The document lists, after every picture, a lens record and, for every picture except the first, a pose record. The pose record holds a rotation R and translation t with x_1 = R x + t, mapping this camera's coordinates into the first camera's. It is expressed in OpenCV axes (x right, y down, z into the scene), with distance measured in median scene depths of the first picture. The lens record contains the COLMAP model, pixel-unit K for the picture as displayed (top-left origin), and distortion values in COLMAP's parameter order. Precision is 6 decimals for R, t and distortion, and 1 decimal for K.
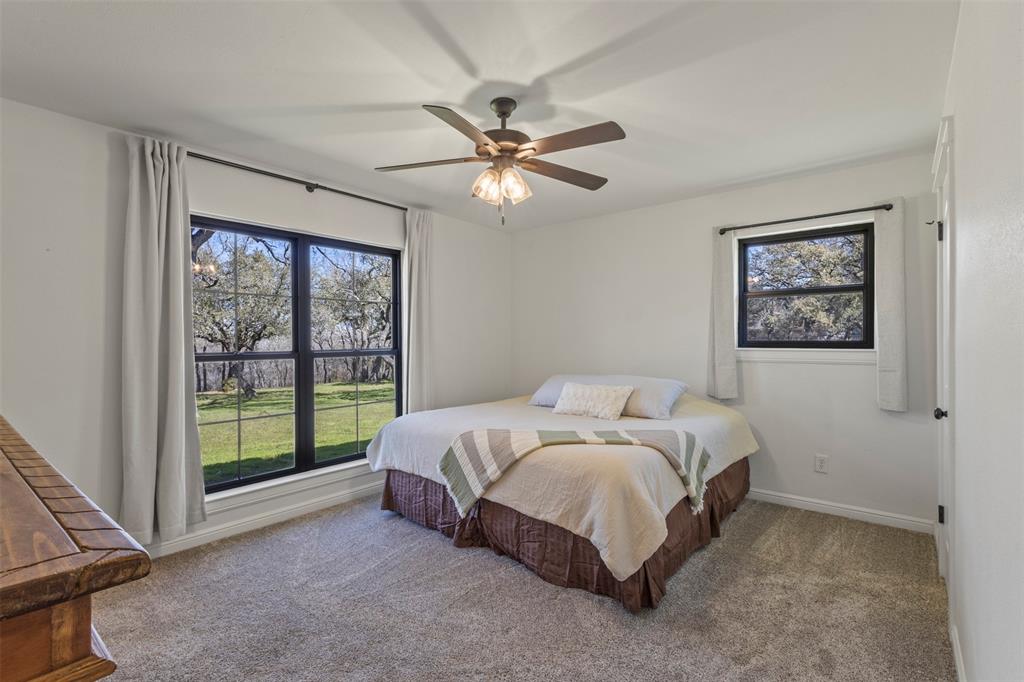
lens RADIAL K [[473.3, 0, 510.2], [0, 473.3, 339.2], [0, 0, 1]] dist [-0.001102, 0.000546]
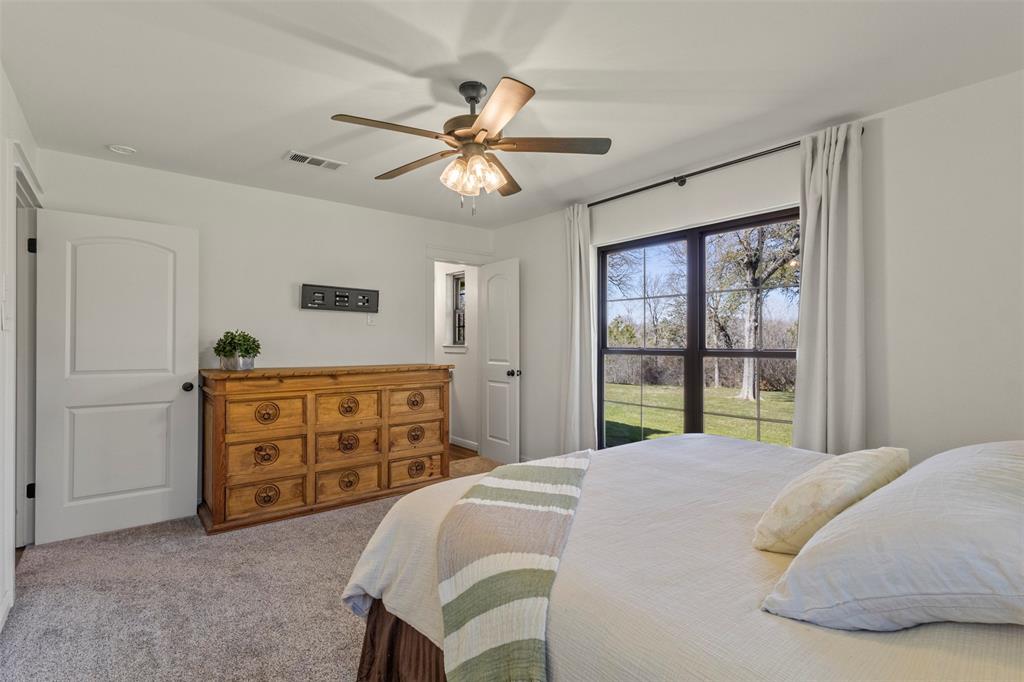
lens RADIAL K [[473.3, 0, 510.2], [0, 473.3, 339.2], [0, 0, 1]] dist [-0.001102, 0.000546]
pose [[-0.196808, 0.005044, -0.980429, 0.835765], [0.010593, 0.999939, 0.003018, -0.003482], [0.980385, -0.009791, -0.196850, 1.172183]]
